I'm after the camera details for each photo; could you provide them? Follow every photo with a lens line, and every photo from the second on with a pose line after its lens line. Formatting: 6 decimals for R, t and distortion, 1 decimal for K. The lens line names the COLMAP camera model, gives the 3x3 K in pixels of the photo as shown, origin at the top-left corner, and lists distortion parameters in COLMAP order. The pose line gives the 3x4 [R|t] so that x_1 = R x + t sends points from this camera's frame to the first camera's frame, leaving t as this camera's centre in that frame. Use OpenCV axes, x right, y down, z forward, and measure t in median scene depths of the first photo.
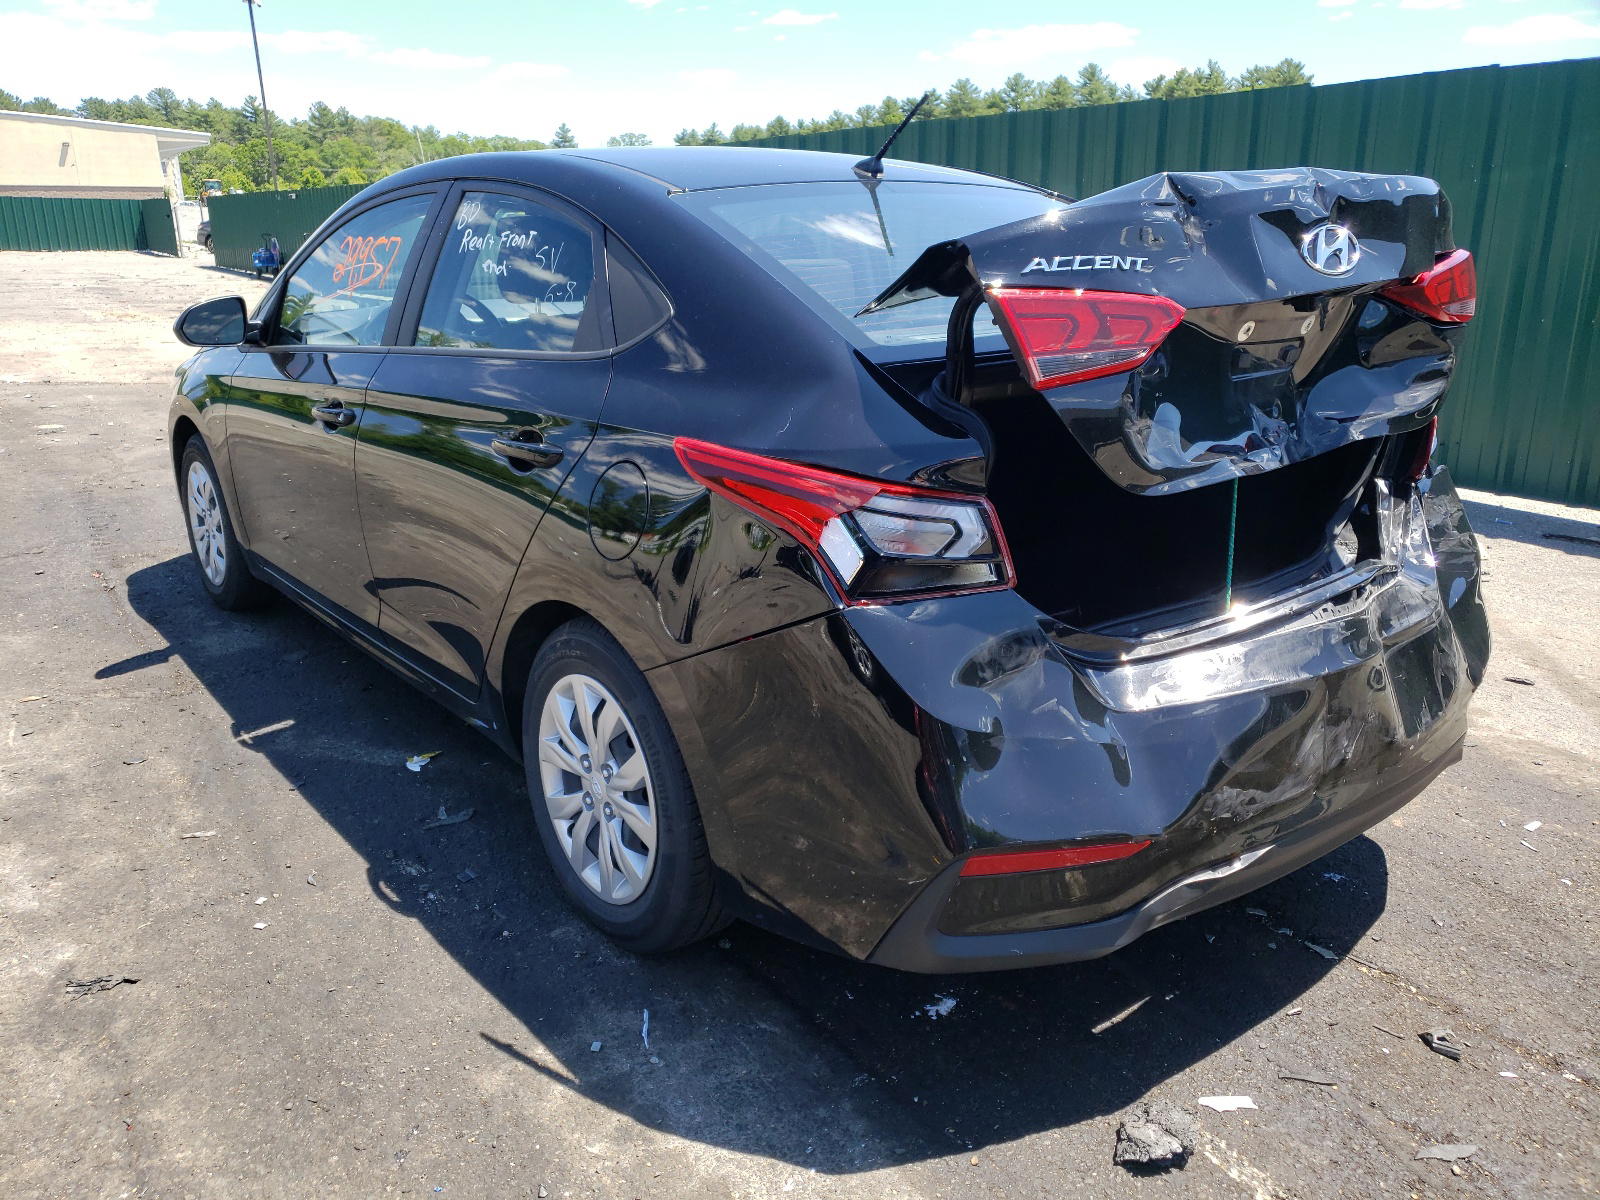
lens RADIAL K [[1304.8, 0, 800.0], [0, 1304.8, 600.0], [0, 0, 1]] dist [0.028351, 0.019736]
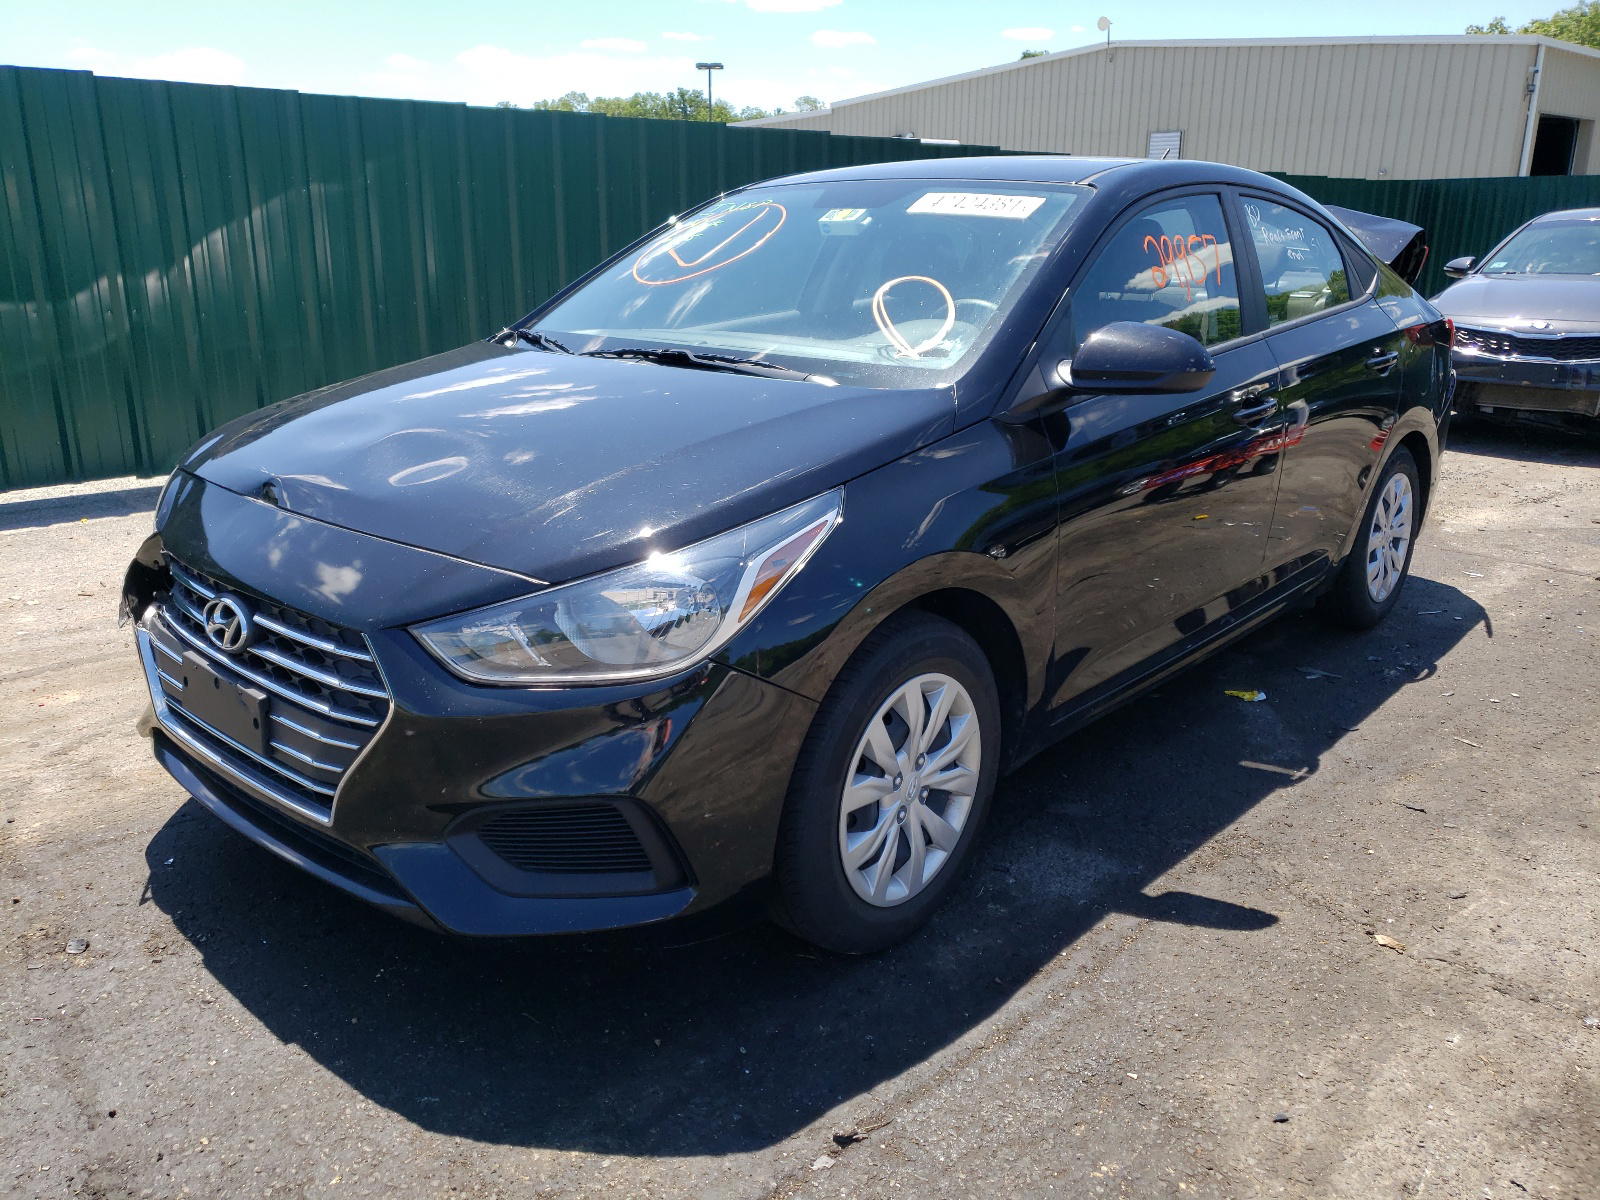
lens RADIAL K [[1304.8, 0, 800.0], [0, 1304.8, 600.0], [0, 0, 1]] dist [0.028351, 0.019736]
pose [[-0.210375, -0.283837, 0.935510, -0.953598], [0.271926, 0.902174, 0.334872, -0.328710], [-0.939041, 0.324838, -0.112612, 1.137885]]
